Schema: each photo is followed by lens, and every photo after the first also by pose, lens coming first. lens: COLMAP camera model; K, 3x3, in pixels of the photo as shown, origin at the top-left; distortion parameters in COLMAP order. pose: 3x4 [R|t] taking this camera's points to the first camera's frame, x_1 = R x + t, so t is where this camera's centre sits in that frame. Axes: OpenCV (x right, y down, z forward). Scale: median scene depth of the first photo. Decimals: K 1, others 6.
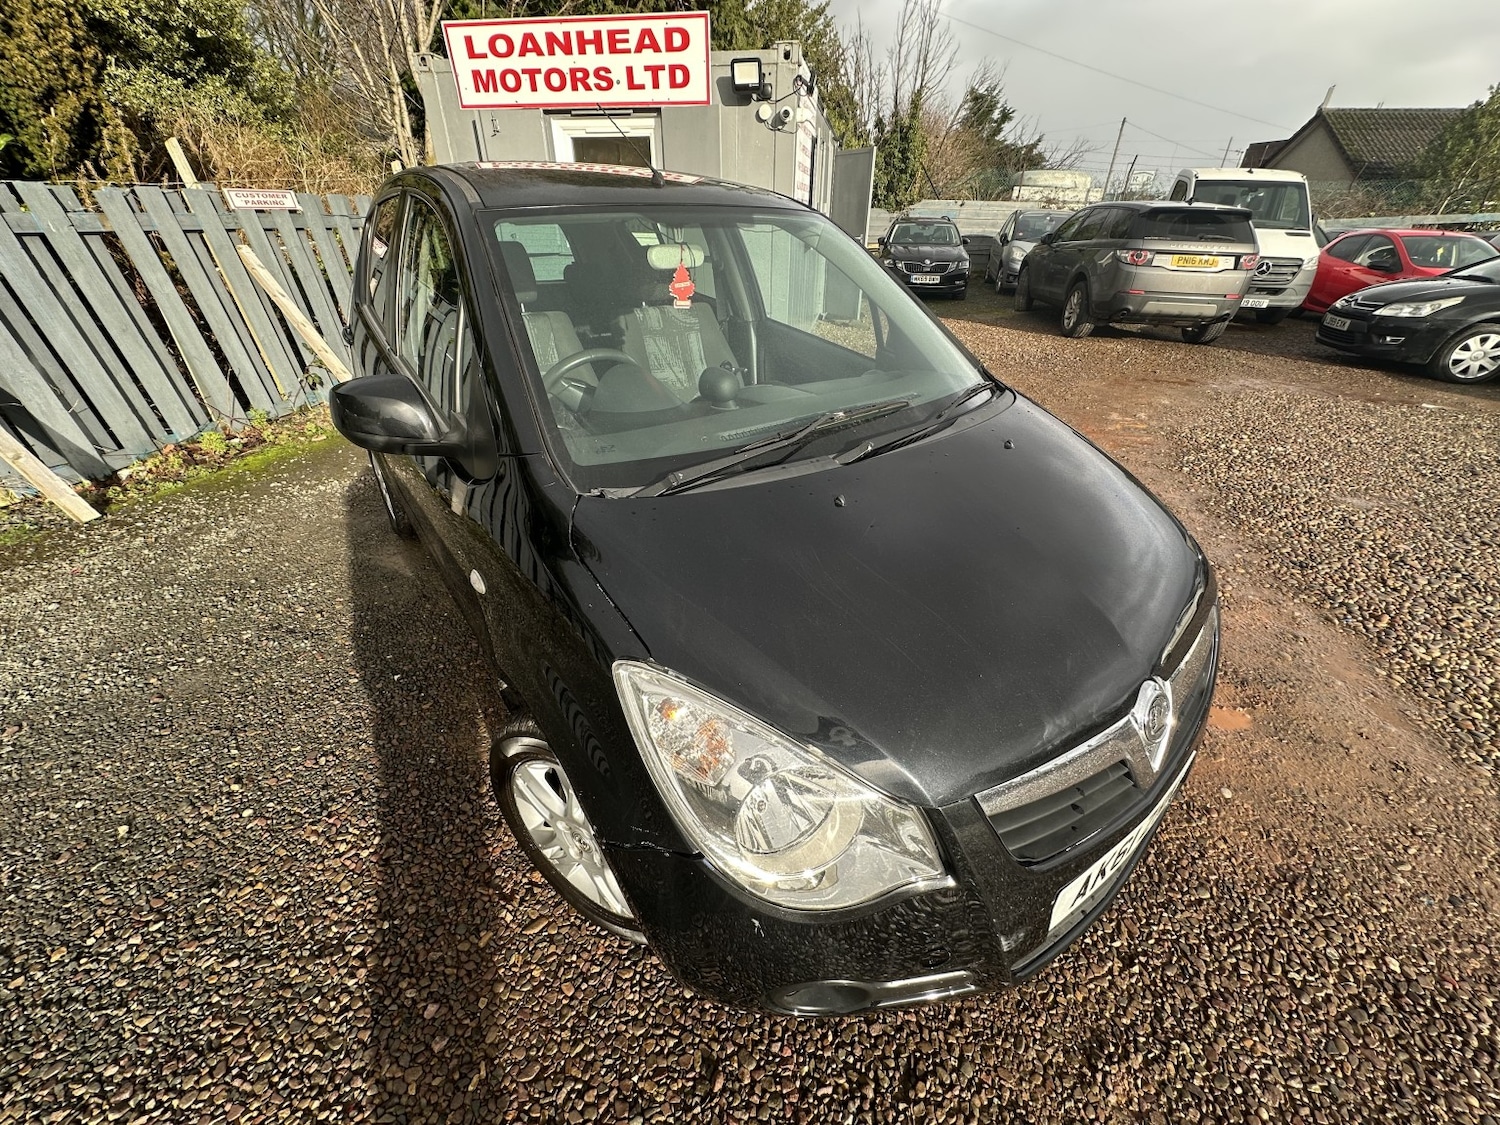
lens RADIAL K [[599.8, 0, 751.7], [0, 599.8, 563.1], [0, 0, 1]] dist [-0.000870, -0.000117]
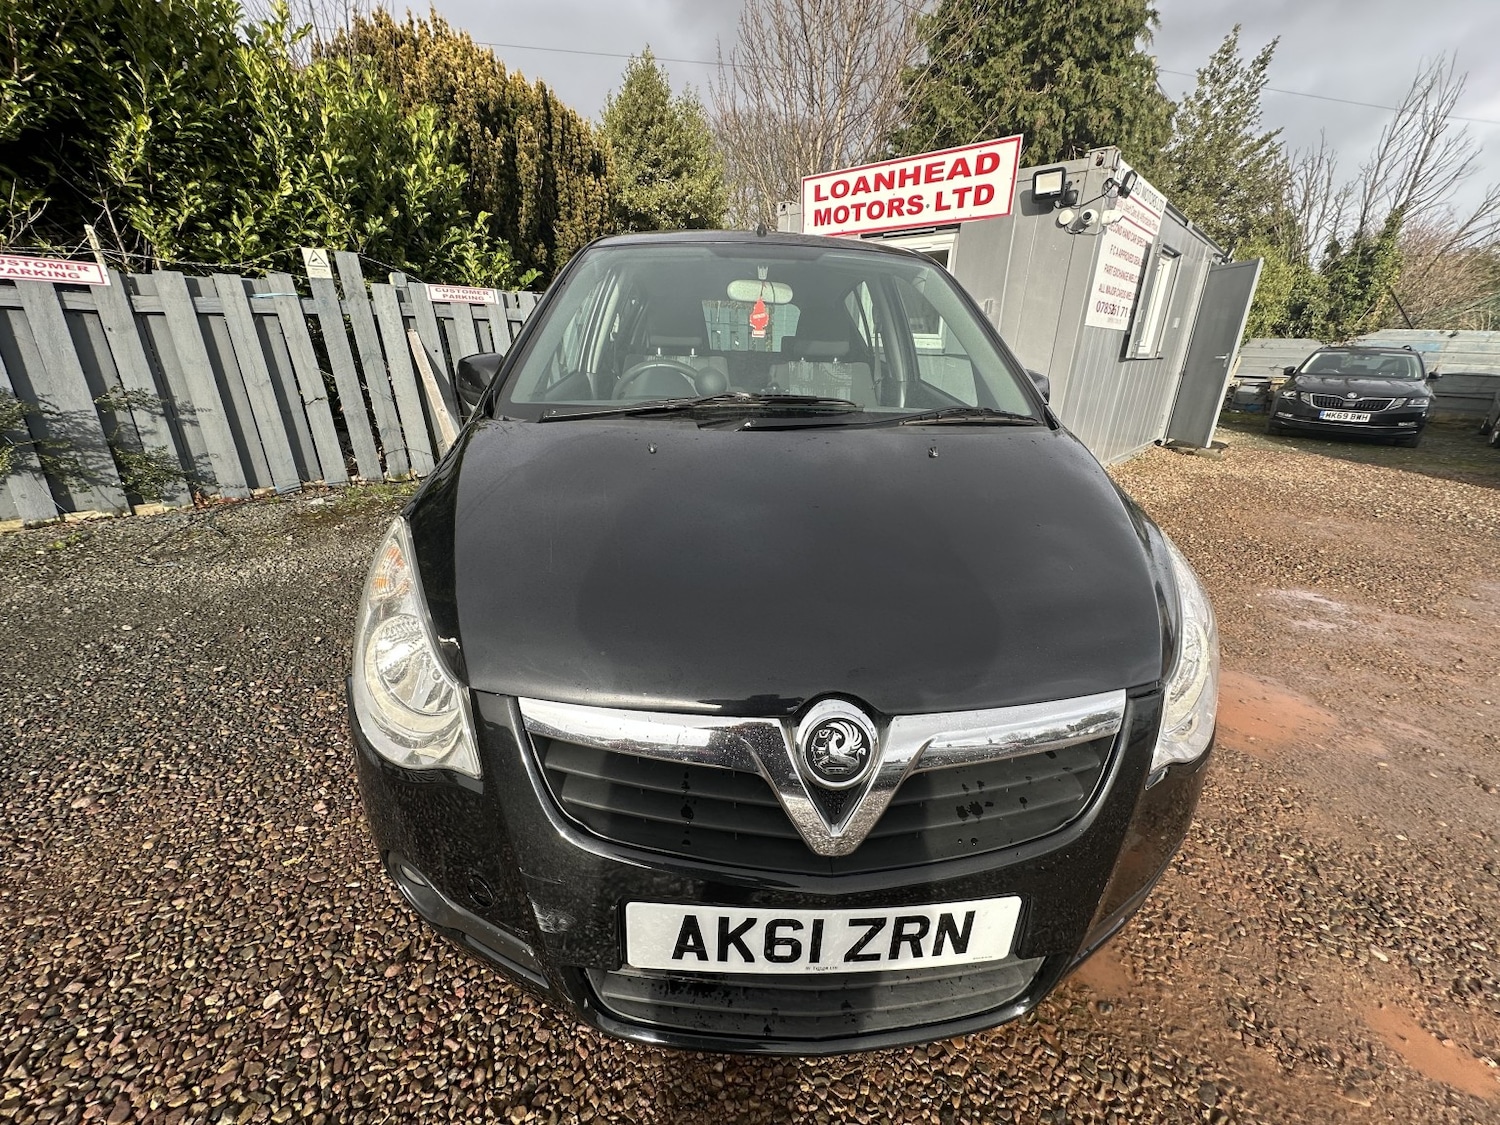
lens RADIAL K [[599.8, 0, 751.7], [0, 599.8, 563.1], [0, 0, 1]] dist [-0.000870, -0.000117]
pose [[0.832431, 0.203243, -0.515510, 0.213225], [-0.296006, 0.949550, -0.103615, 0.034318], [0.468444, 0.238846, 0.850596, 0.064862]]
